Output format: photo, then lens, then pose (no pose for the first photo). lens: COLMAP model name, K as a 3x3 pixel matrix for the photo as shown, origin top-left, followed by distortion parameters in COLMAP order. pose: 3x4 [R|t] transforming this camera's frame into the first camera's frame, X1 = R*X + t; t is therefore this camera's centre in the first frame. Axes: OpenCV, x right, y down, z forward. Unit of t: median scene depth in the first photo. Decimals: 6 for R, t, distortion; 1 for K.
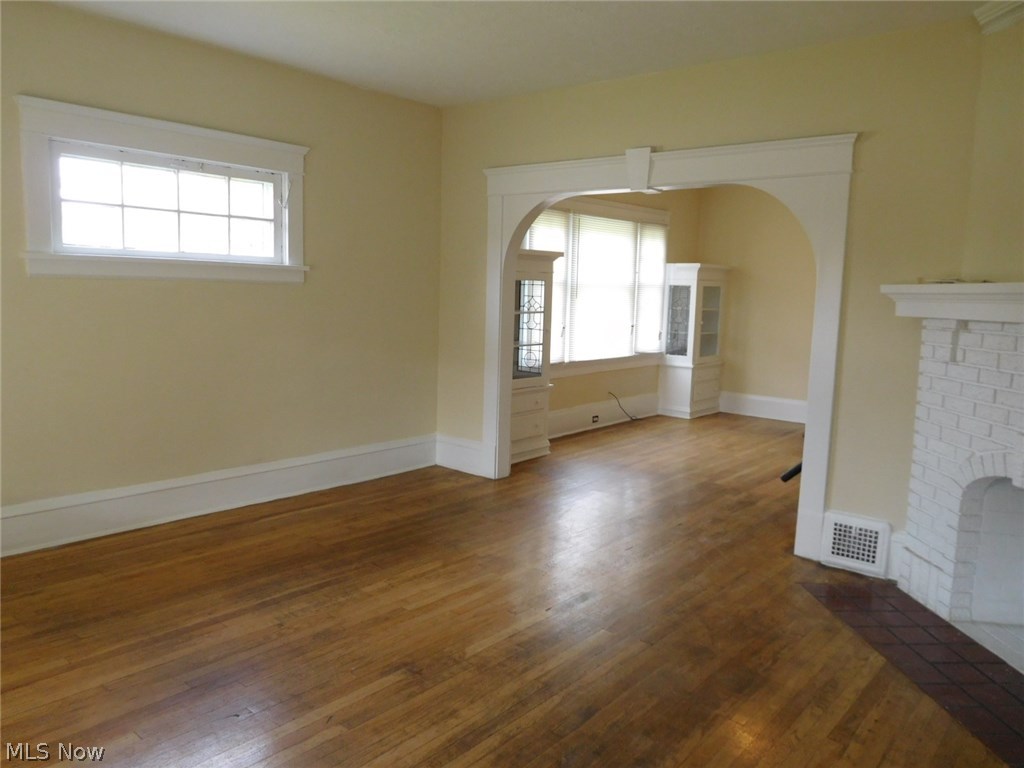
lens RADIAL K [[769.2, 0, 511.1], [0, 769.2, 383.8], [0, 0, 1]] dist [-0.023686, 0.001008]
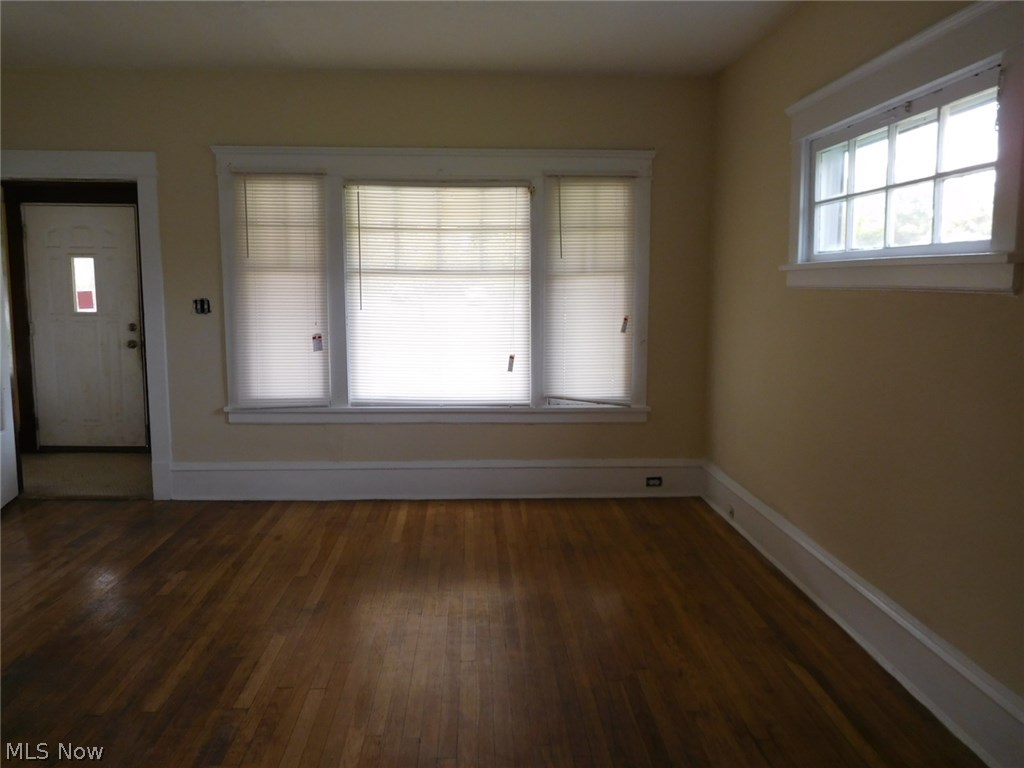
lens RADIAL K [[769.2, 0, 512.1], [0, 769.2, 381.7], [0, 0, 1]] dist [-0.023686, 0.001008]
pose [[-0.735051, 0.043567, -0.676610, 0.399802], [-0.116805, 0.974876, 0.189666, -0.217323], [0.667874, 0.218445, -0.711495, 1.894126]]
